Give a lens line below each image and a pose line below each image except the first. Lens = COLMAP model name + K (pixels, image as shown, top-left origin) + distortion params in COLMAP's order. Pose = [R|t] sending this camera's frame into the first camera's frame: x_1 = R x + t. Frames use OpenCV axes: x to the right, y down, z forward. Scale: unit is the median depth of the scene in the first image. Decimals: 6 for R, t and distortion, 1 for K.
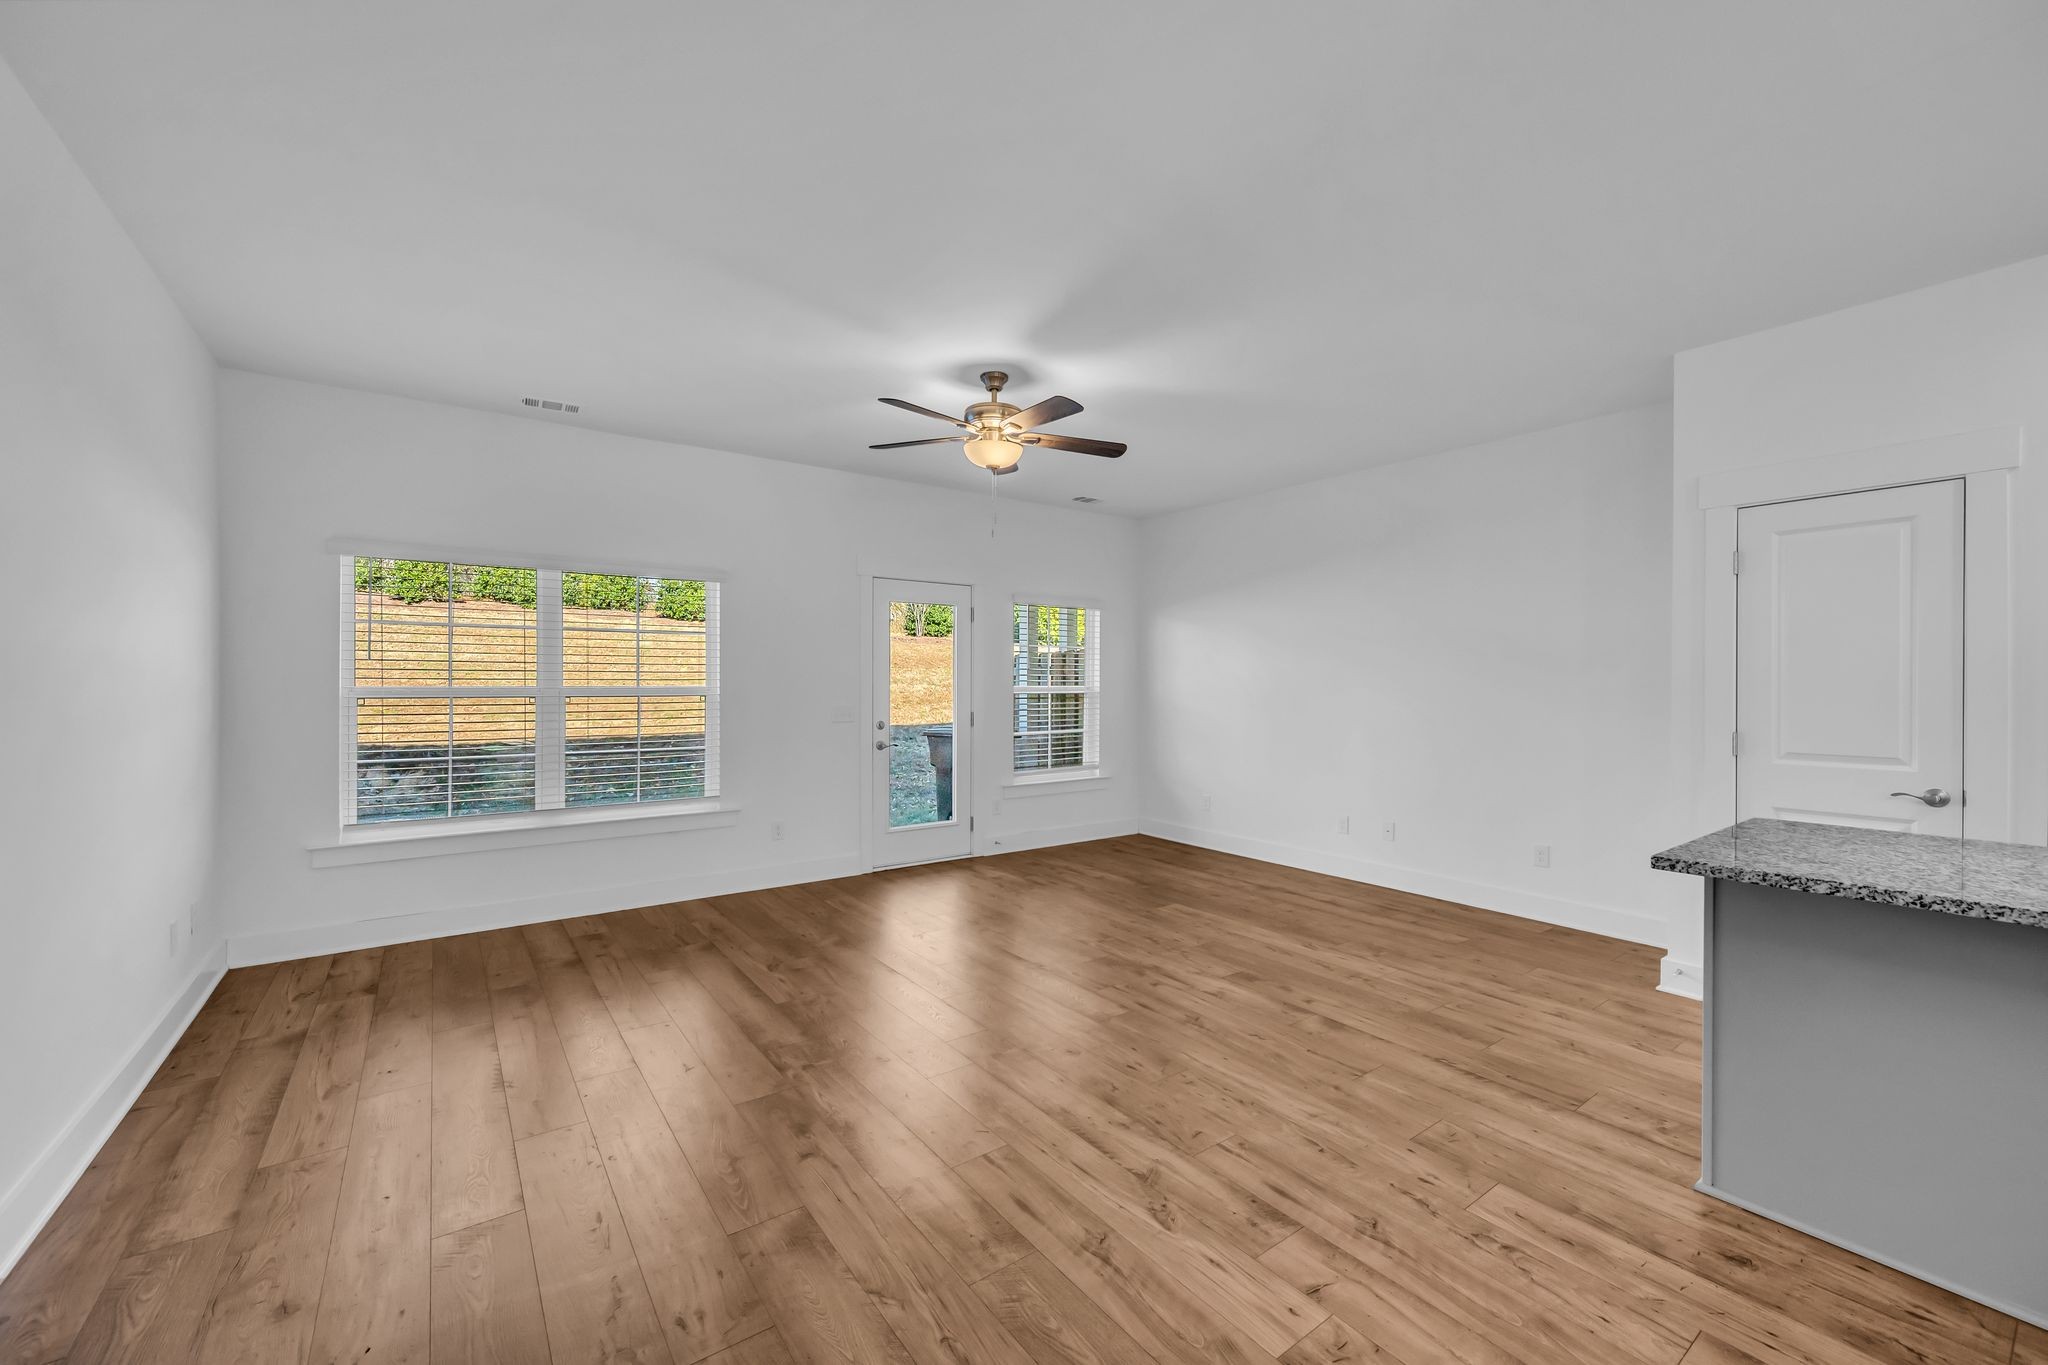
lens RADIAL K [[804.8, 0, 1018.0], [0, 804.8, 693.0], [0, 0, 1]] dist [-0.006305, 0.000605]
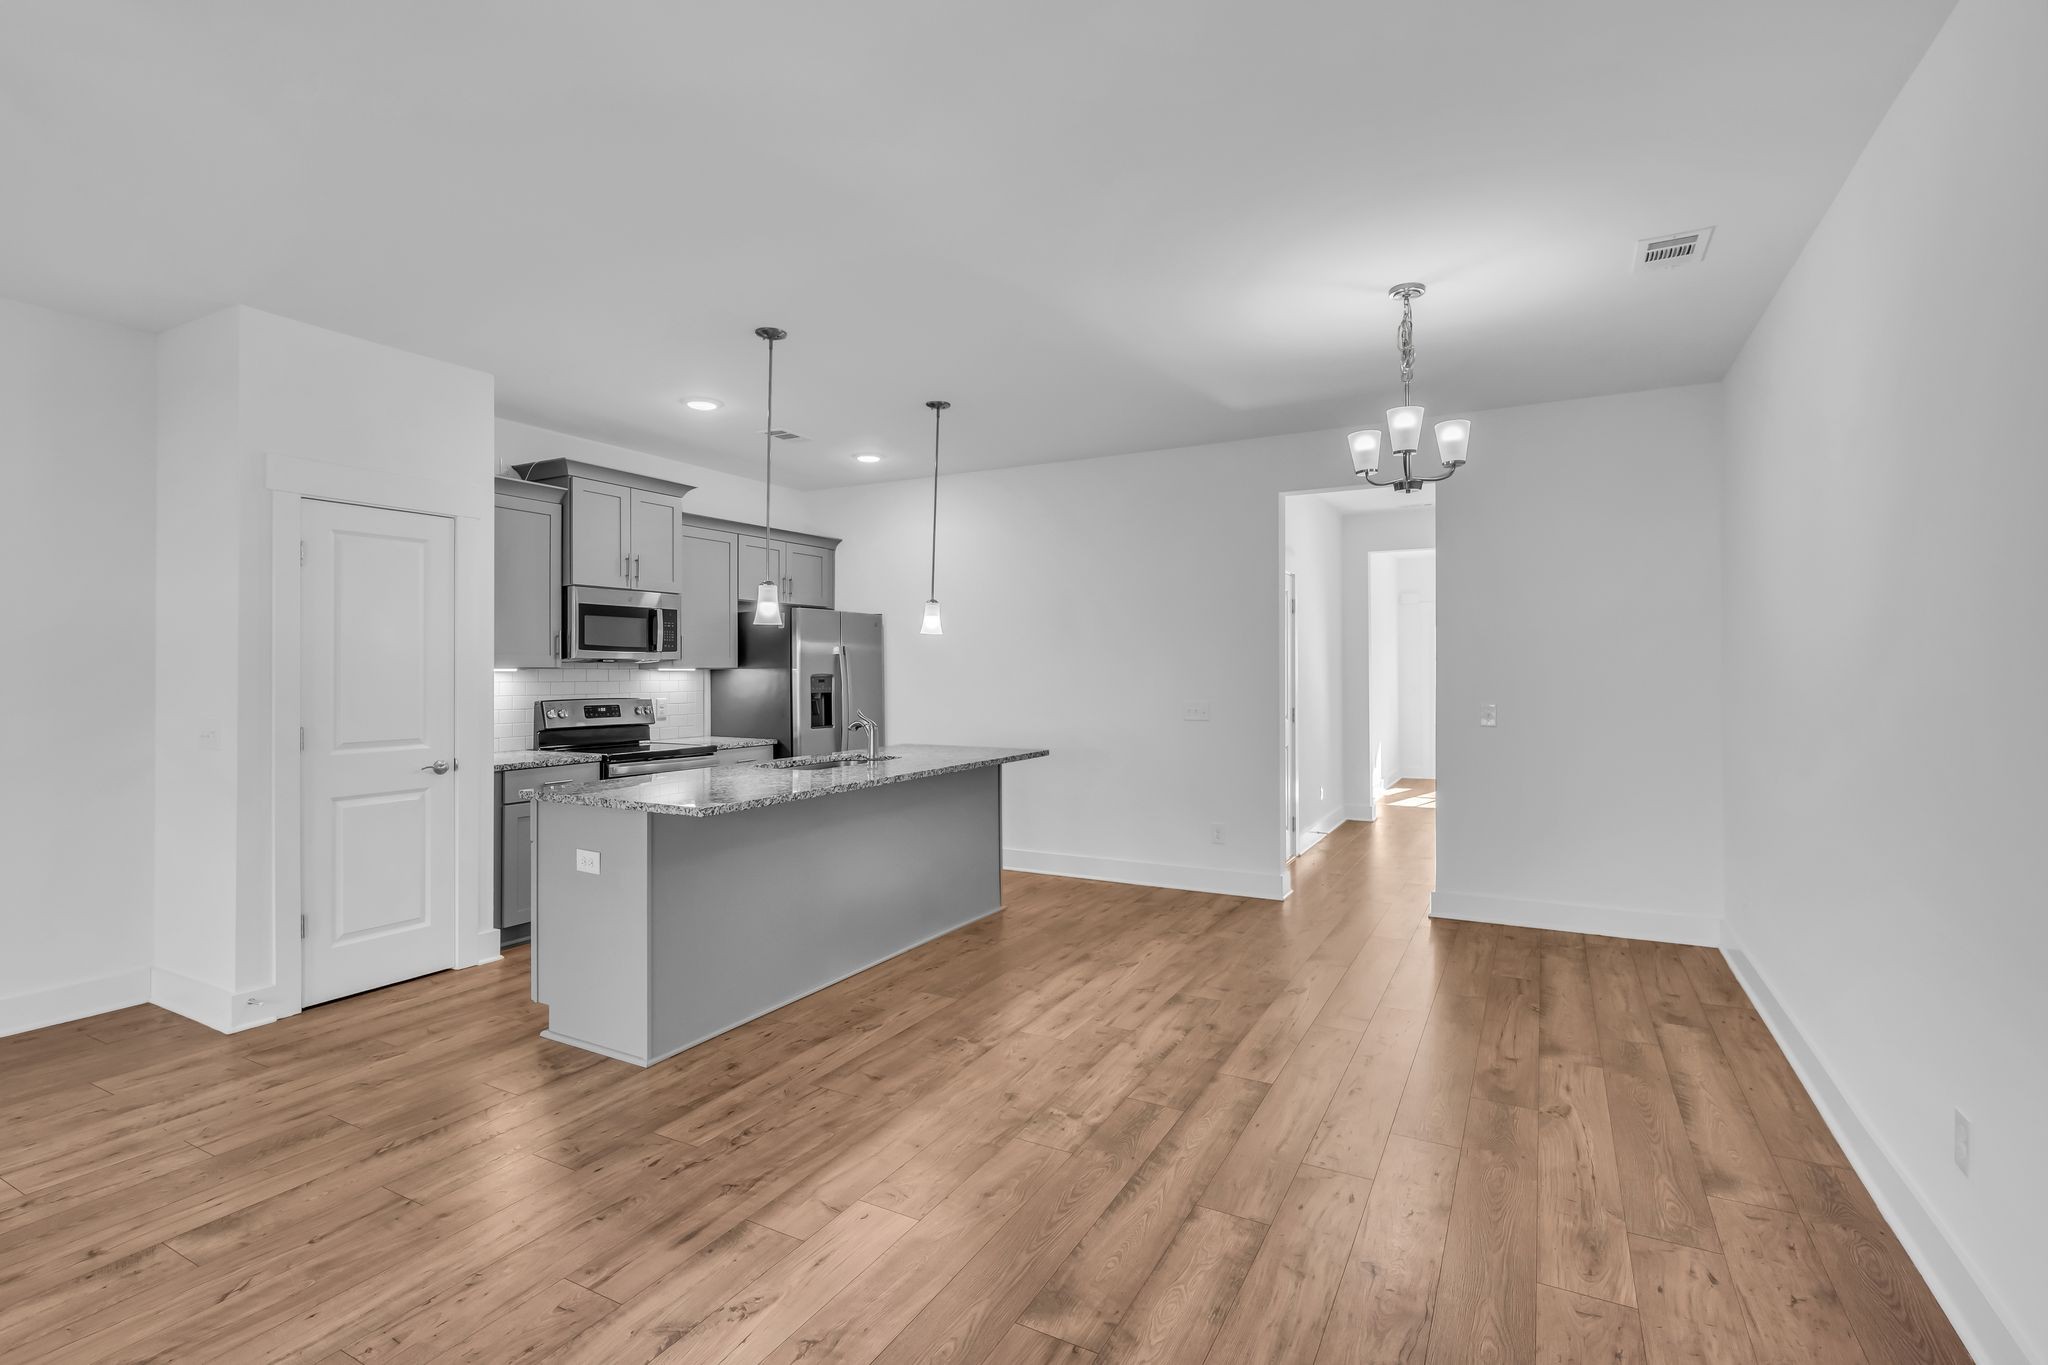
lens RADIAL K [[956.0, 0, 1027.1], [0, 956.0, 666.2], [0, 0, 1]] dist [-0.003646, 0.000093]
pose [[-0.434465, -0.000705, 0.900689, -0.475454], [0.009779, 0.999937, 0.005500, -0.020751], [-0.900636, 0.011198, -0.434430, 0.641455]]
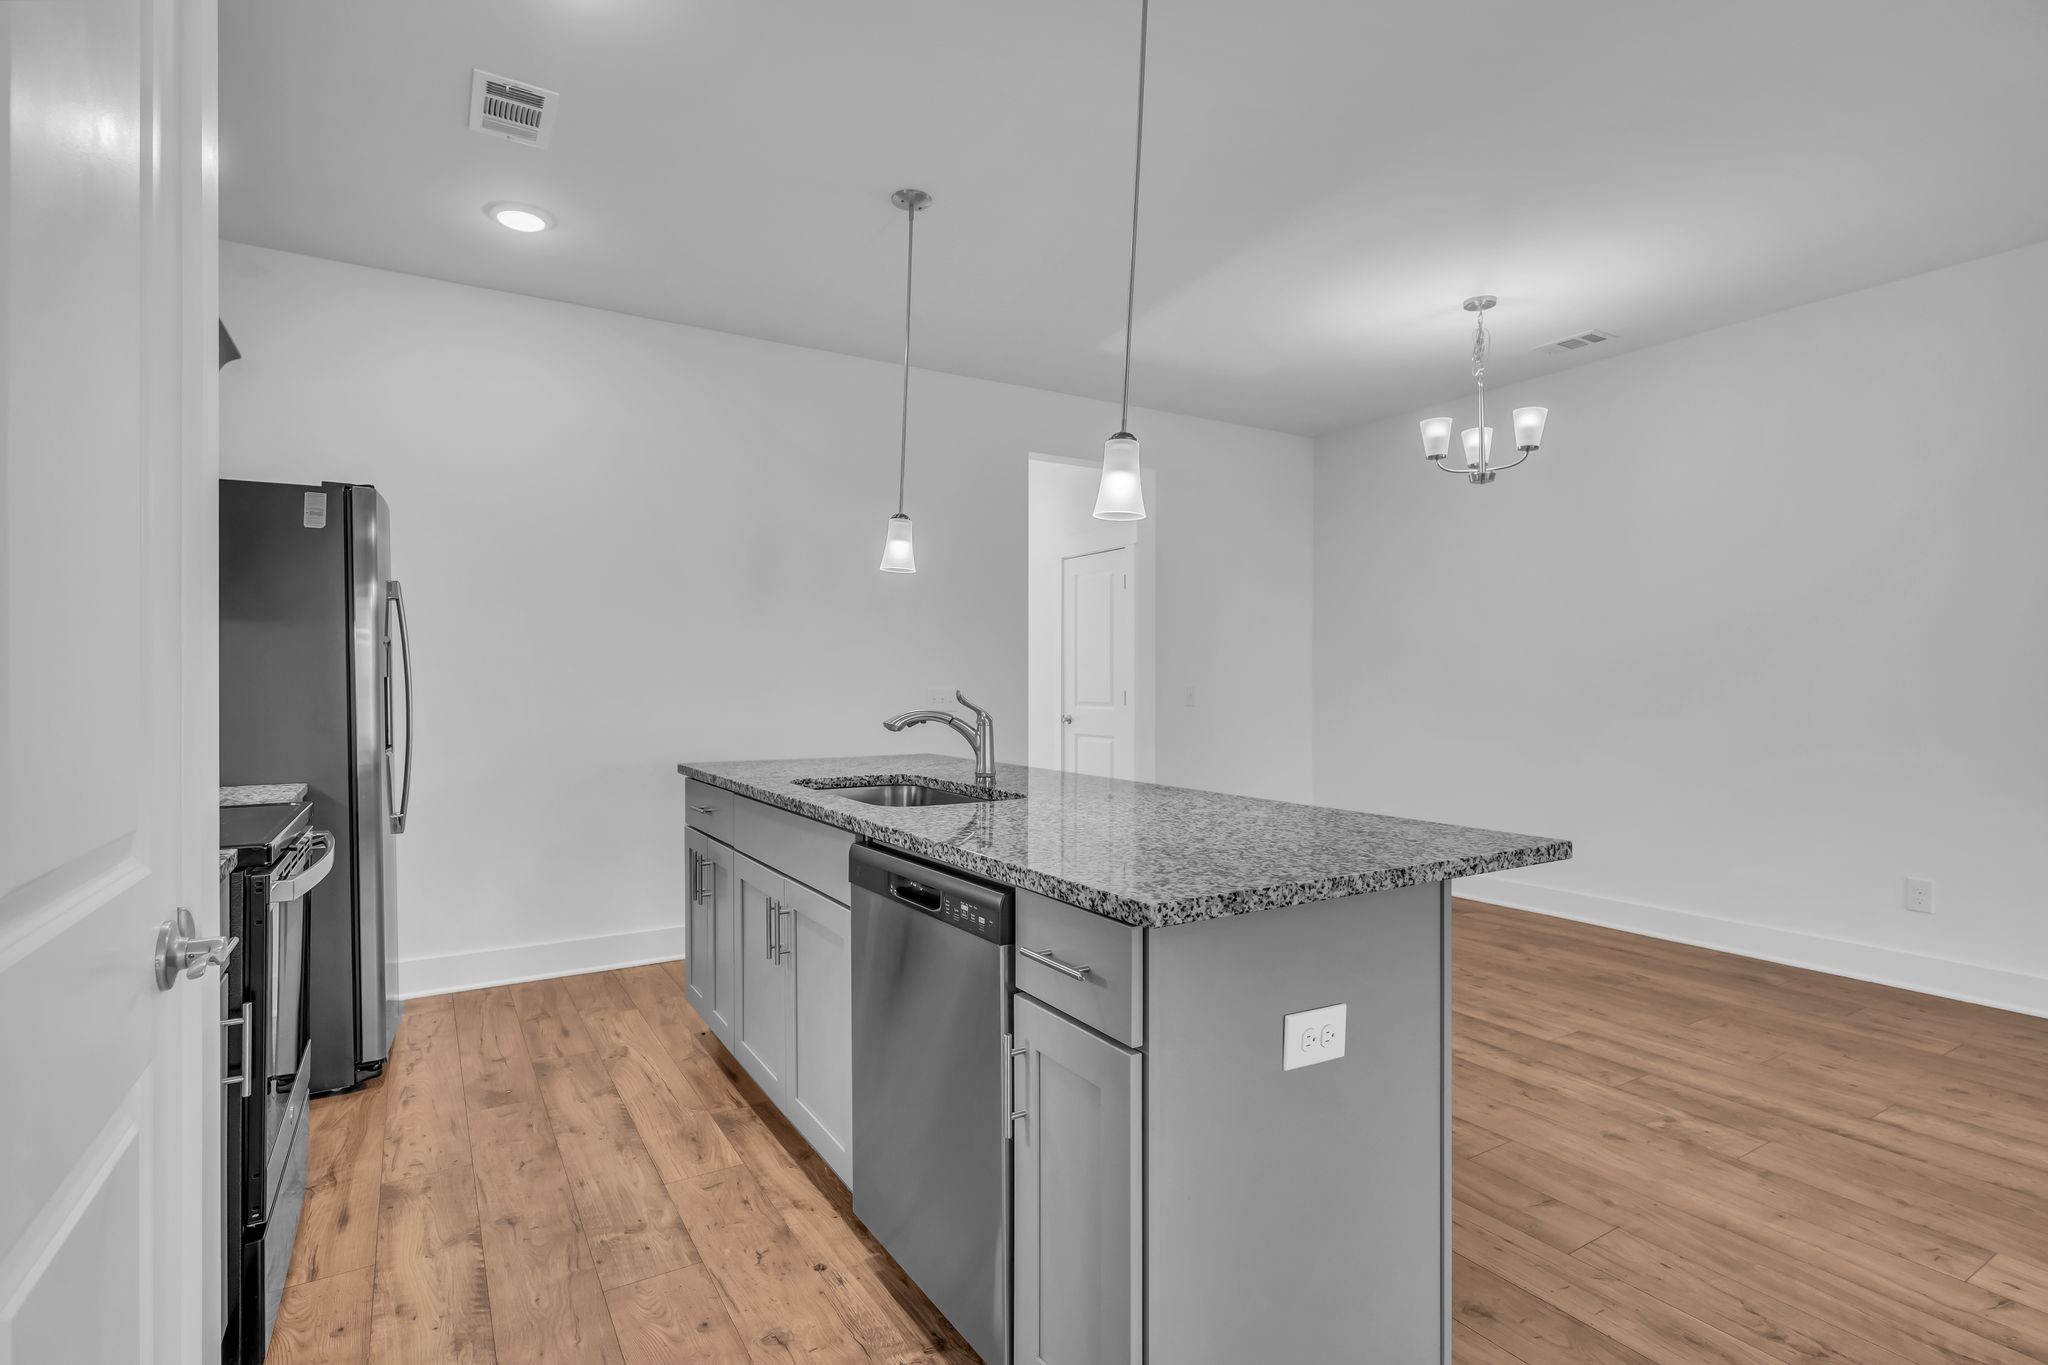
lens RADIAL K [[990.8, 0, 1025.0], [0, 990.8, 678.2], [0, 0, 1]] dist [-0.005085, 0.001607]
pose [[-0.997134, -0.003416, 0.075572, 0.652011], [-0.002613, 0.999939, 0.010712, 0.024506], [-0.075604, 0.010484, -0.997083, 1.031373]]
